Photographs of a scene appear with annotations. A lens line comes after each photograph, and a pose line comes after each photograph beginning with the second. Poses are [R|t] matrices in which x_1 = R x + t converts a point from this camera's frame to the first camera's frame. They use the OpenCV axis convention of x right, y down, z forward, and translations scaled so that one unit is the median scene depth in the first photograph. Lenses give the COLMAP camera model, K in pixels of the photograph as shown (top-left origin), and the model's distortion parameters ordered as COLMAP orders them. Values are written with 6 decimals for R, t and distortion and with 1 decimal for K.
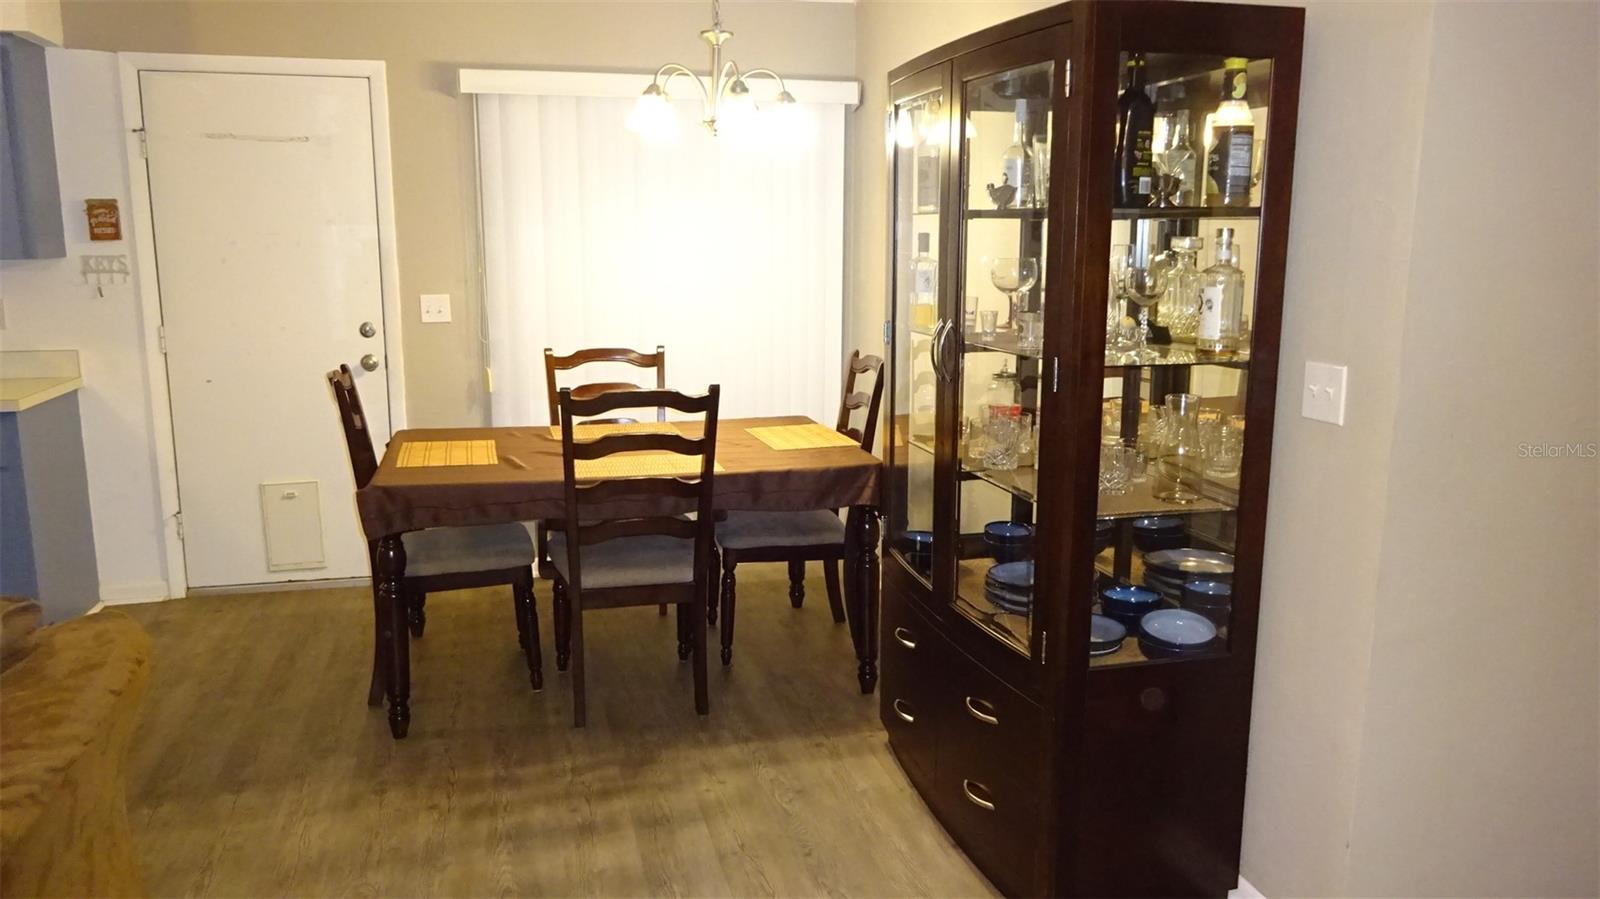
lens RADIAL K [[1186.3, 0, 804.0], [0, 1186.3, 444.7], [0, 0, 1]] dist [-0.002792, 0.007320]
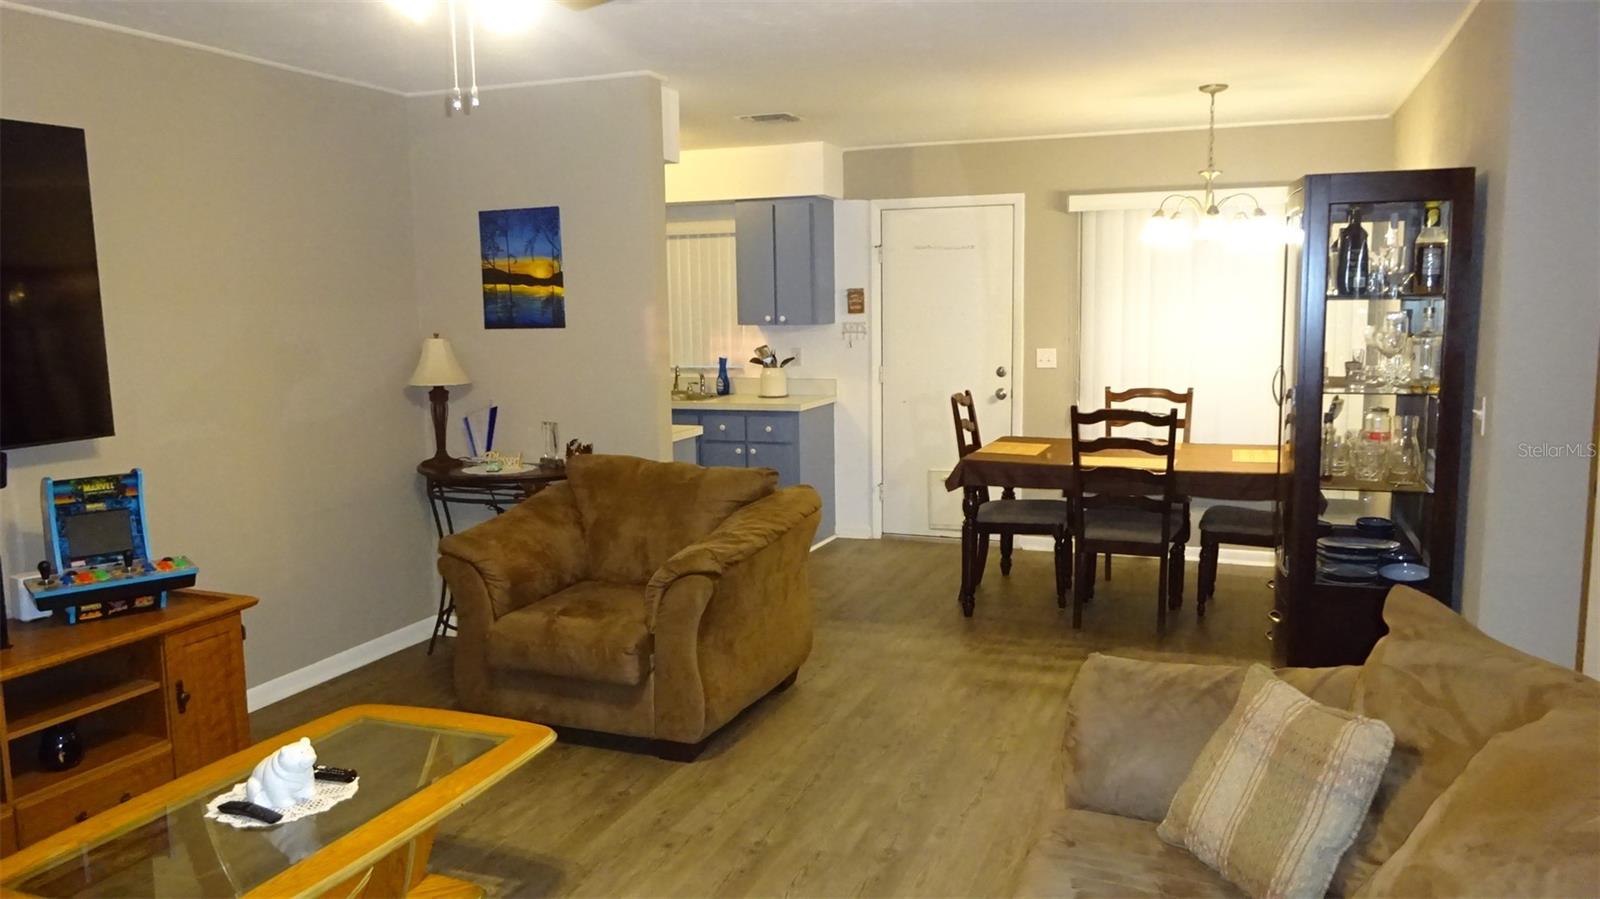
lens RADIAL K [[1186.3, 0, 801.6], [0, 1186.3, 450.0], [0, 0, 1]] dist [-0.002792, 0.007320]
pose [[0.814827, 0.062574, -0.576317, 0.334019], [-0.089643, 0.995800, -0.018623, 0.058327], [0.572731, 0.066838, 0.817014, -0.403164]]
